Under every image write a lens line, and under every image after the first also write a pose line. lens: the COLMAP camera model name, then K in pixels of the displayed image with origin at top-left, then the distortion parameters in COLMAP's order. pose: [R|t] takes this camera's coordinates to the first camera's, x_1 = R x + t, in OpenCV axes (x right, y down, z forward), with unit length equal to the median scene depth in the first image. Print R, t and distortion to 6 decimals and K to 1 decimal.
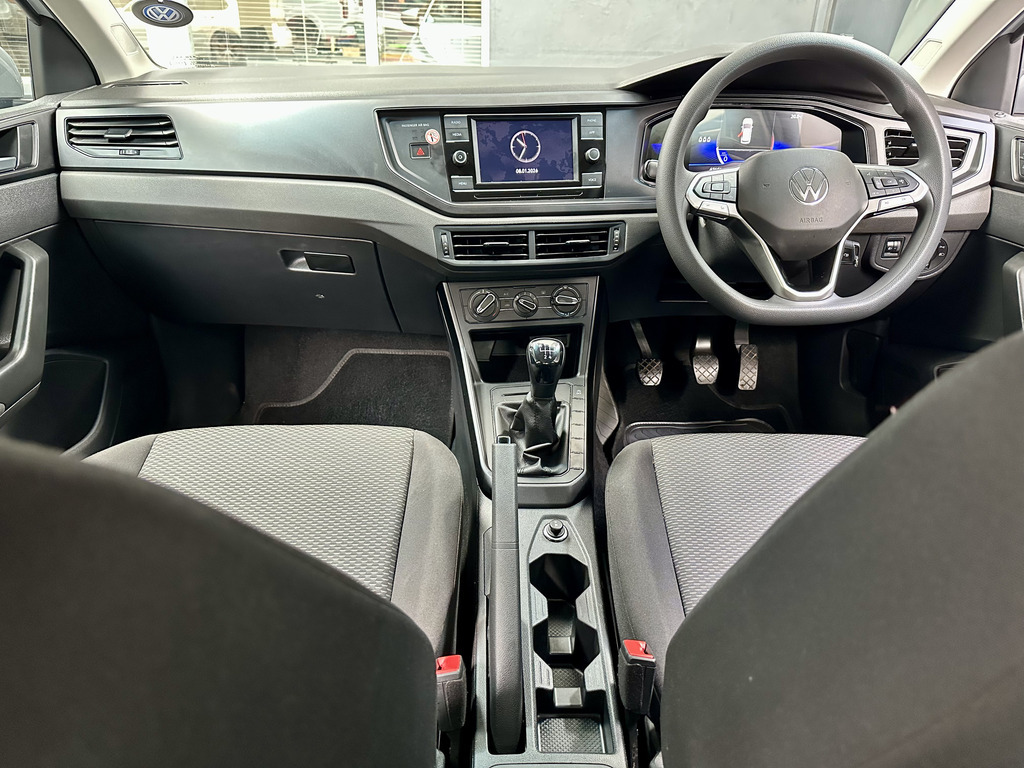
lens RADIAL K [[711.3, 0, 507.6], [0, 711.3, 390.9], [0, 0, 1]] dist [-0.003834, -0.029776]
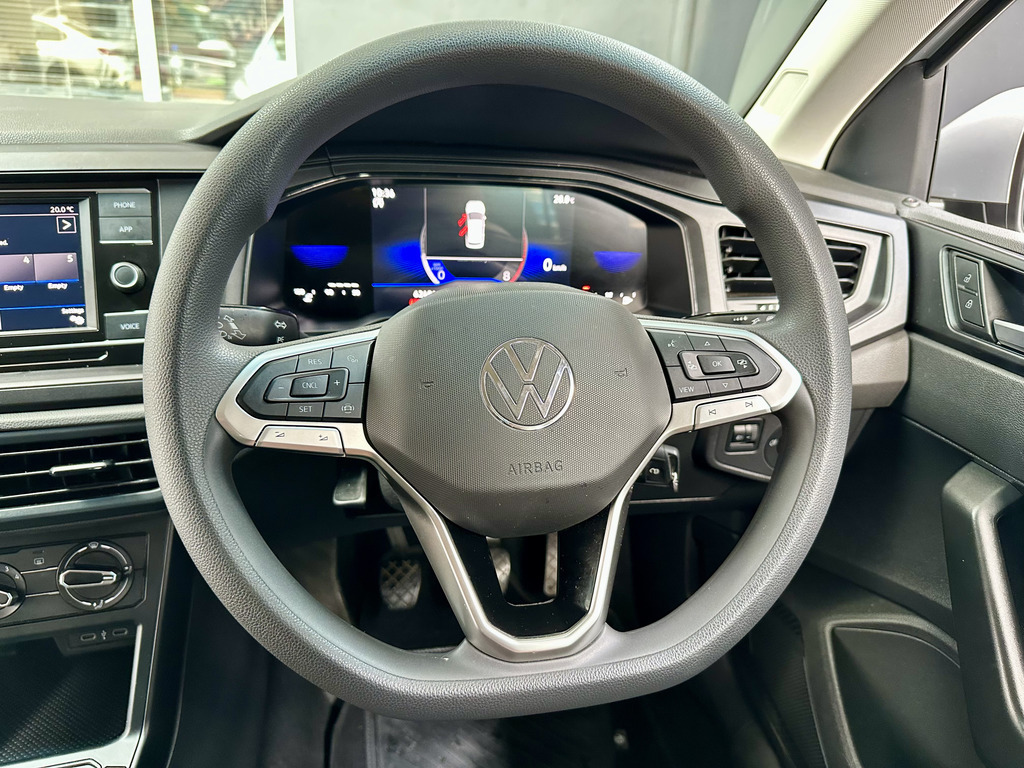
lens RADIAL K [[711.3, 0, 517.5], [0, 711.3, 383.3], [0, 0, 1]] dist [-0.003834, -0.029776]
pose [[0.987767, -0.018703, 0.154809, 0.303445], [0.031518, 0.996237, -0.080742, -0.216907], [-0.152716, 0.084633, 0.984640, 0.509374]]
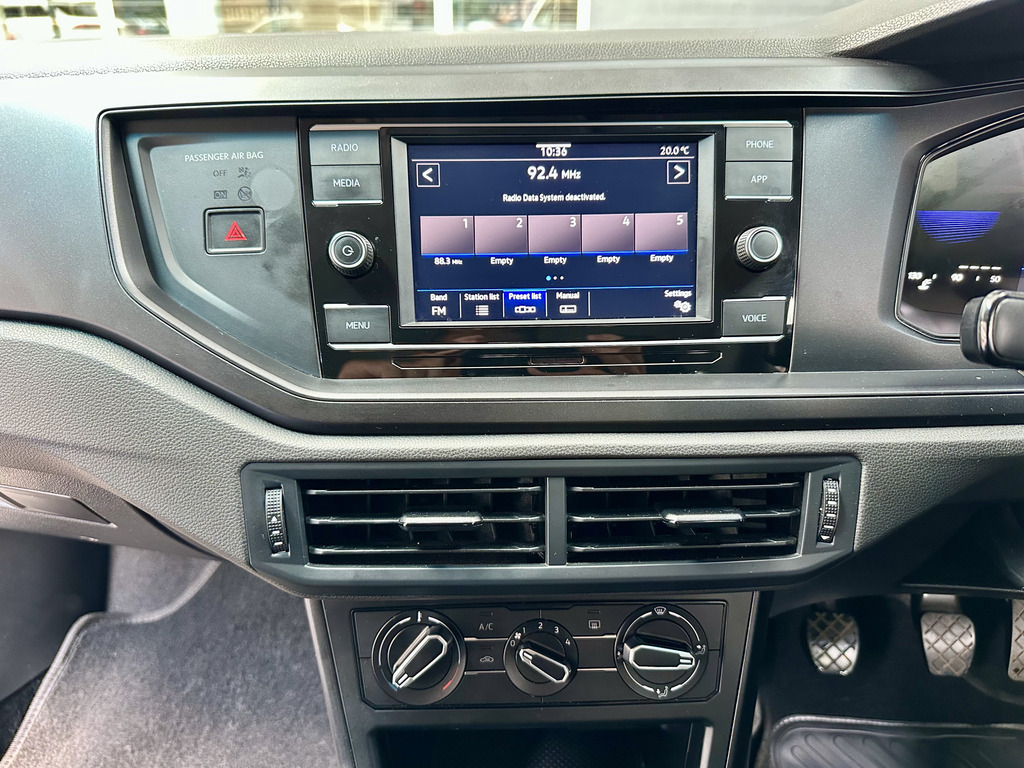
lens RADIAL K [[711.3, 0, 509.7], [0, 711.3, 386.0], [0, 0, 1]] dist [-0.003834, -0.029776]
pose [[0.987553, 0.048416, -0.149651, 0.058825], [-0.056807, 0.997014, -0.052311, -0.245603], [0.146672, 0.060161, 0.987354, 0.668184]]
